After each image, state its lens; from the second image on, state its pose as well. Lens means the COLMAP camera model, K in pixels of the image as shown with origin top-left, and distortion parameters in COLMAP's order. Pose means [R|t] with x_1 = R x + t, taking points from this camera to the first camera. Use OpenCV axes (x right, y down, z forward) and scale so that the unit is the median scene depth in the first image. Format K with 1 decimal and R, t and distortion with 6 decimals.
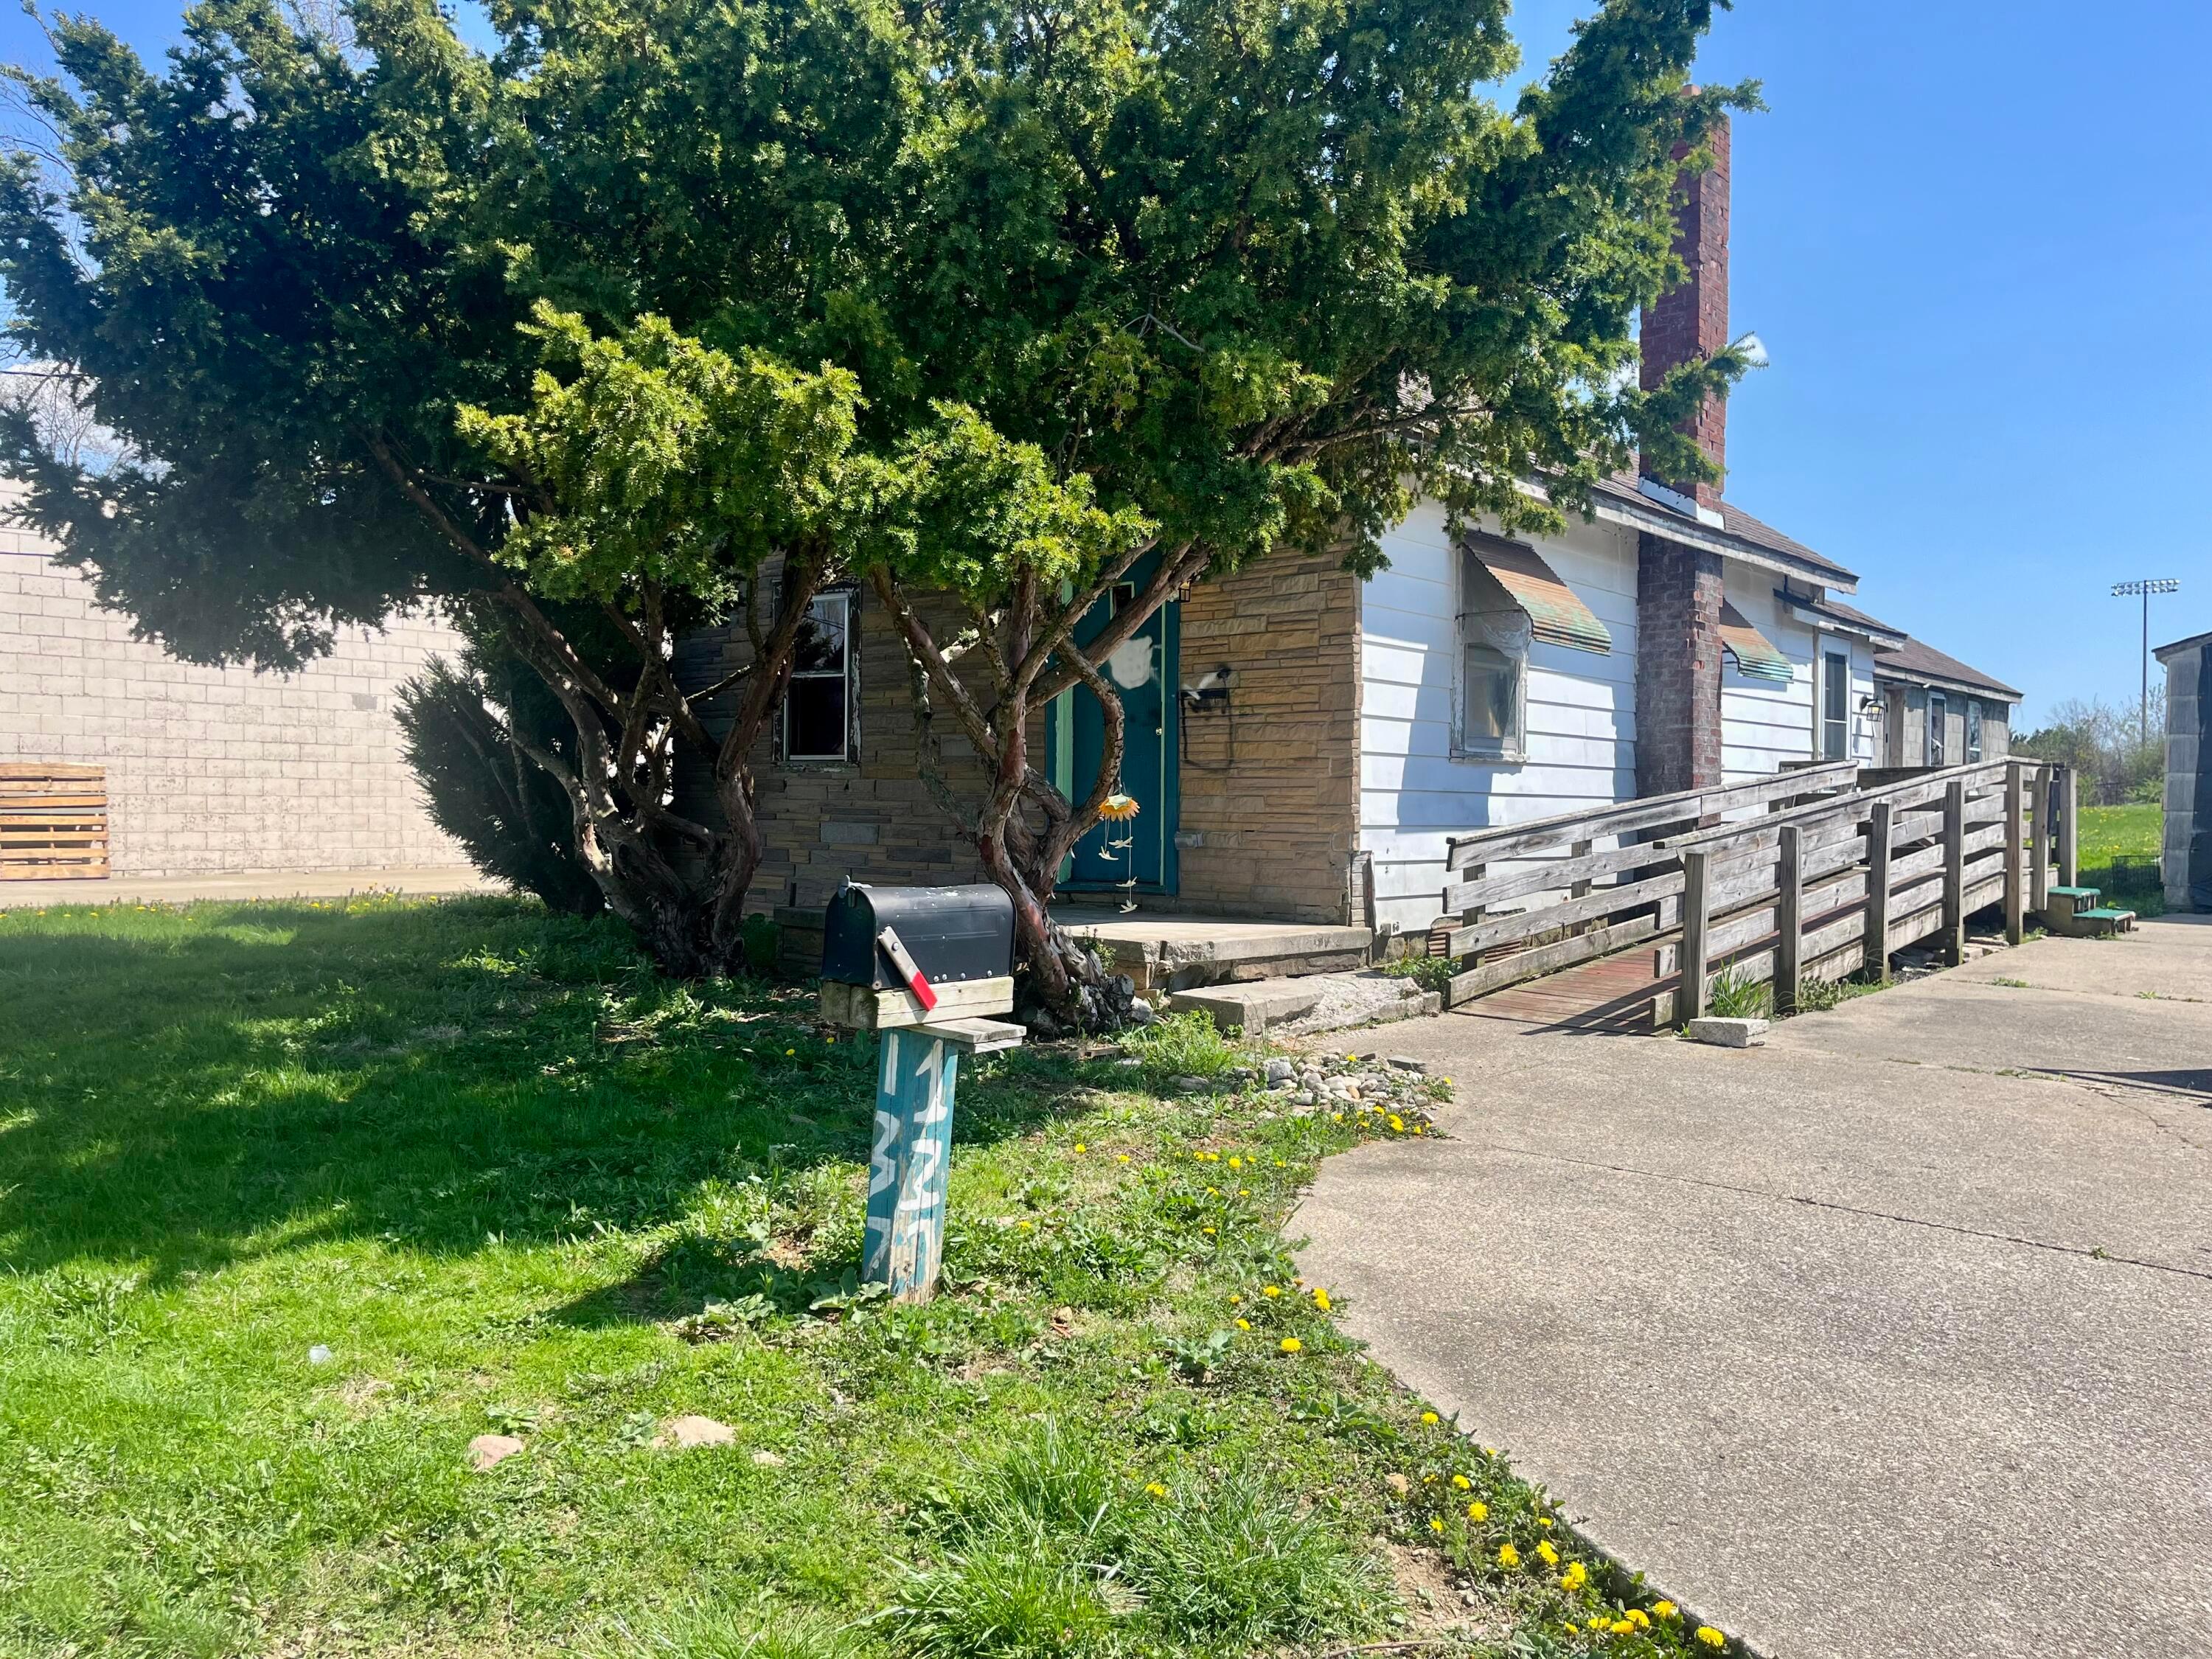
lens RADIAL K [[1650.3, 0, 1102.2], [0, 1650.3, 827.5], [0, 0, 1]] dist [0.008202, -0.007488]
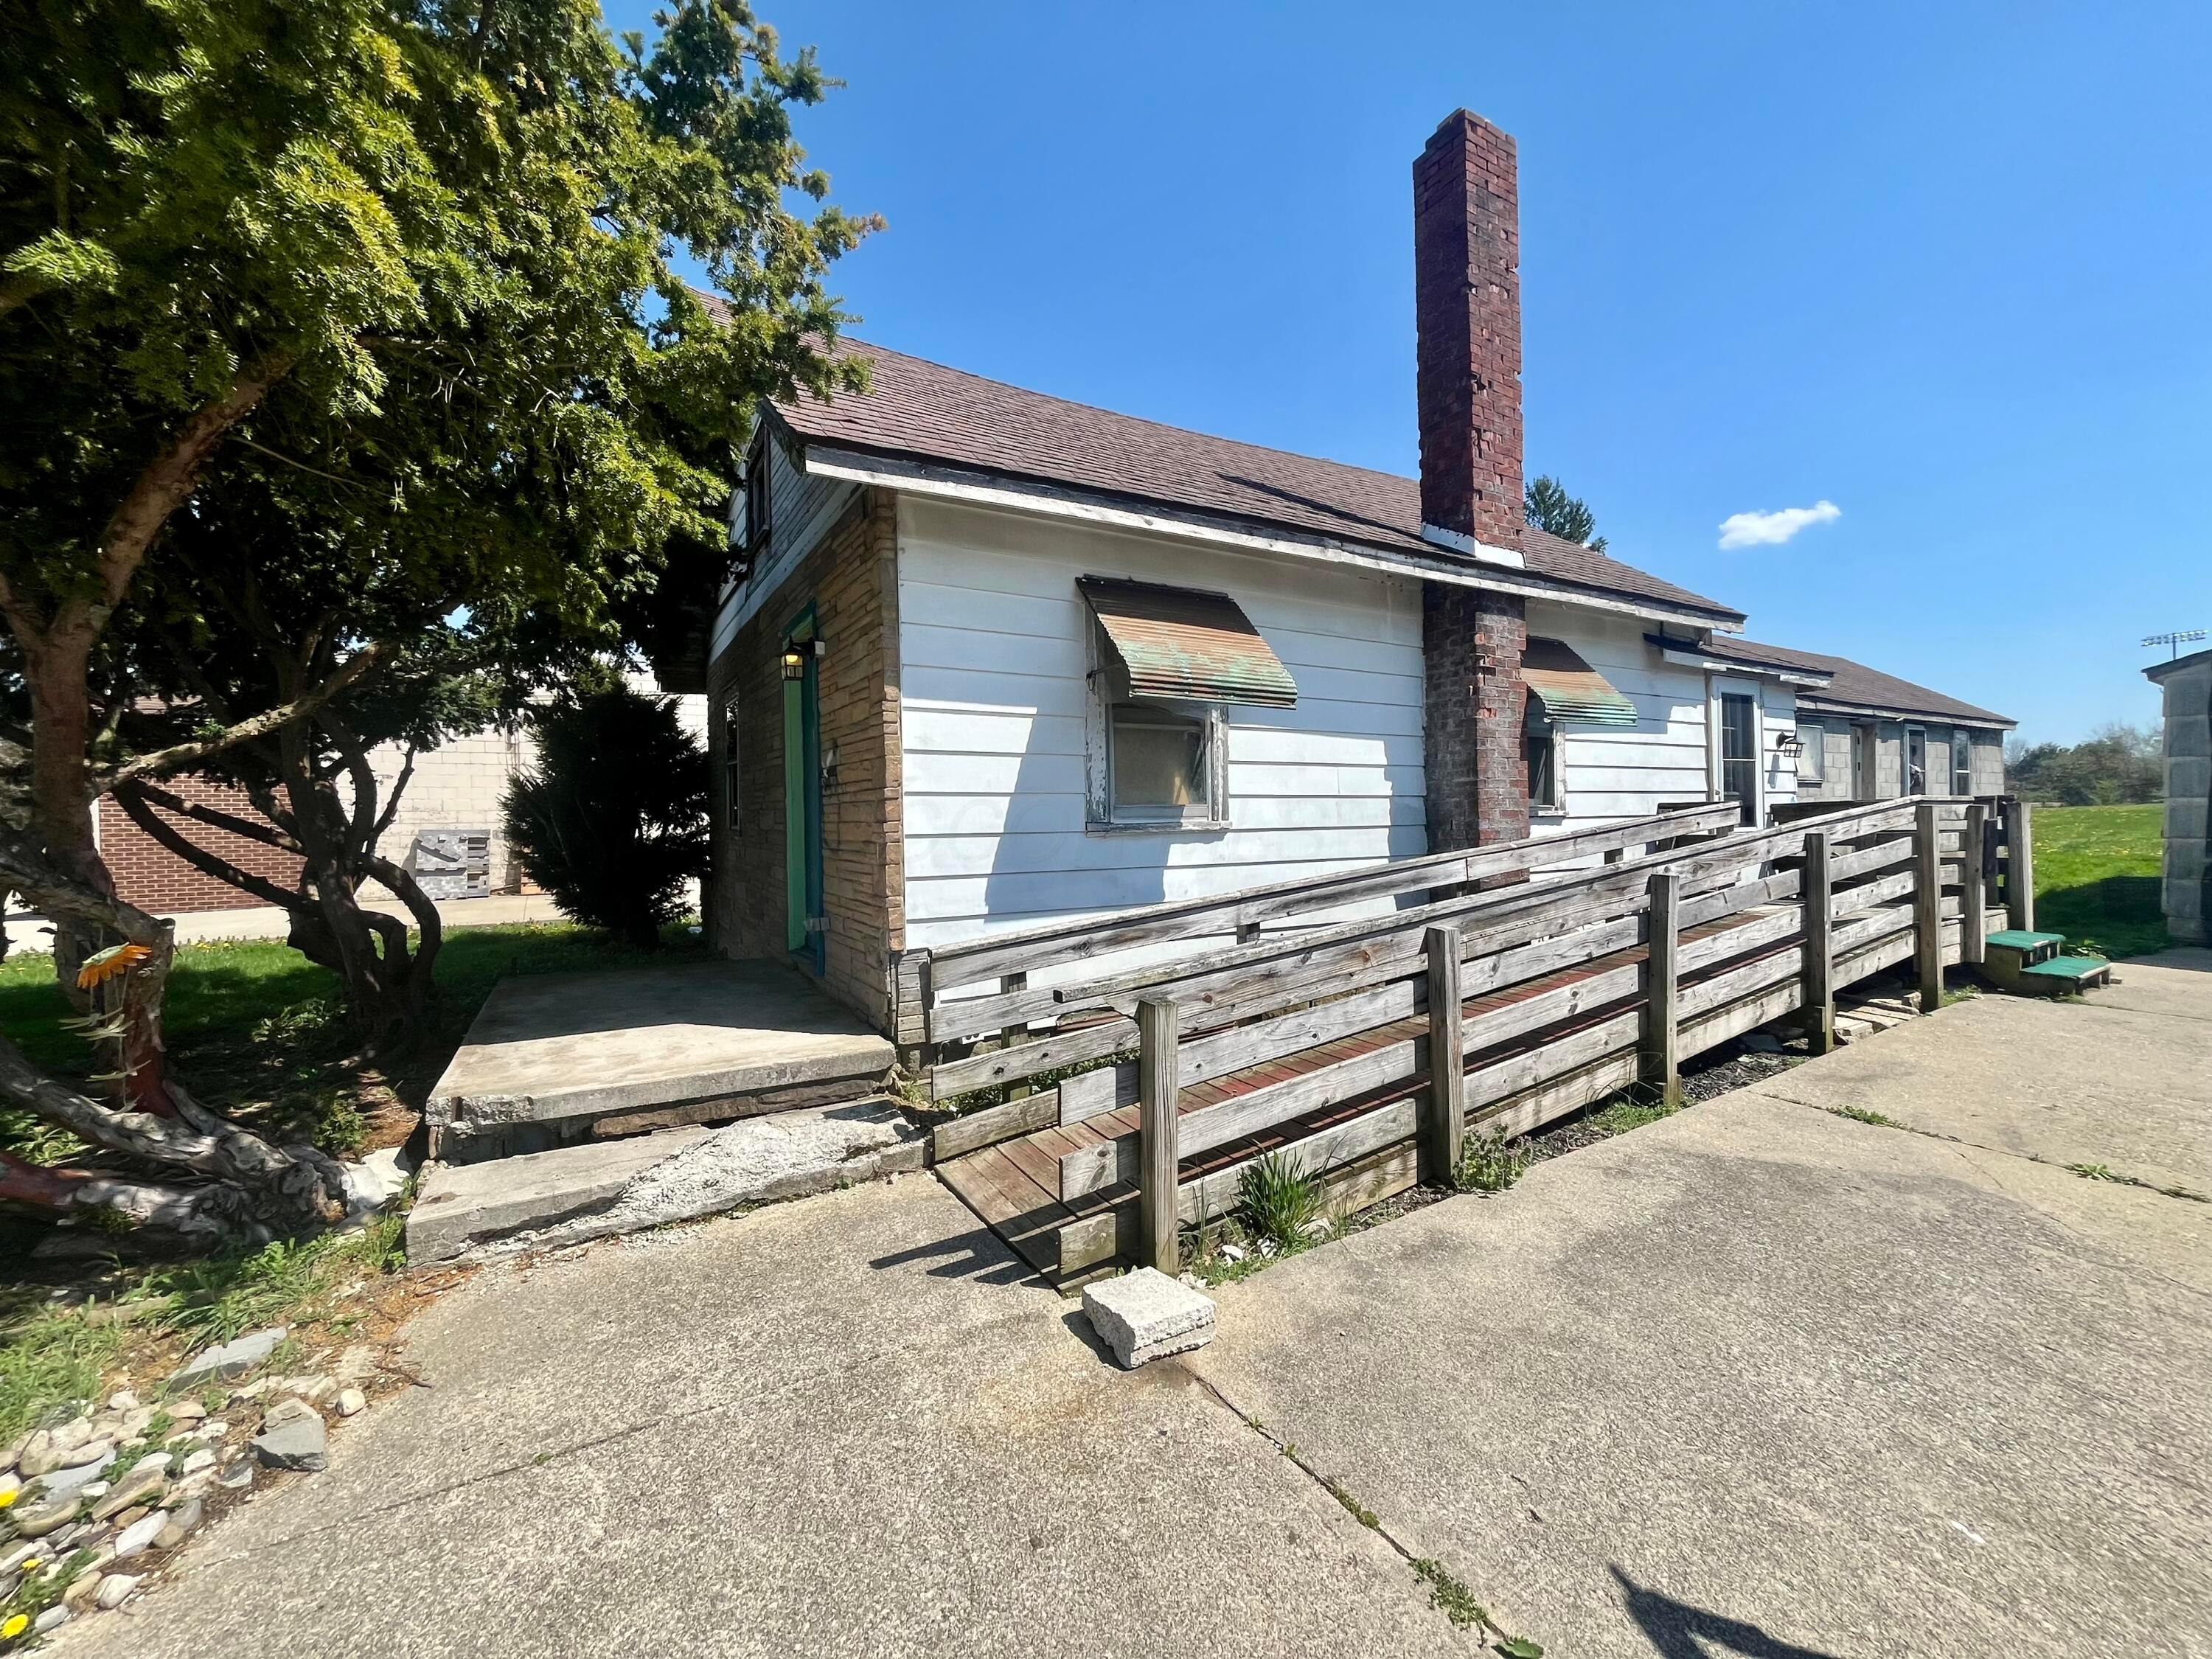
lens RADIAL K [[901.8, 0, 1110.9], [0, 901.8, 820.6], [0, 0, 1]] dist [0.000578, 0.000955]
pose [[0.952883, -0.021181, -0.302598, 0.302214], [0.018719, 0.999764, -0.011033, -0.034774], [0.302760, 0.004849, 0.953055, 0.435537]]
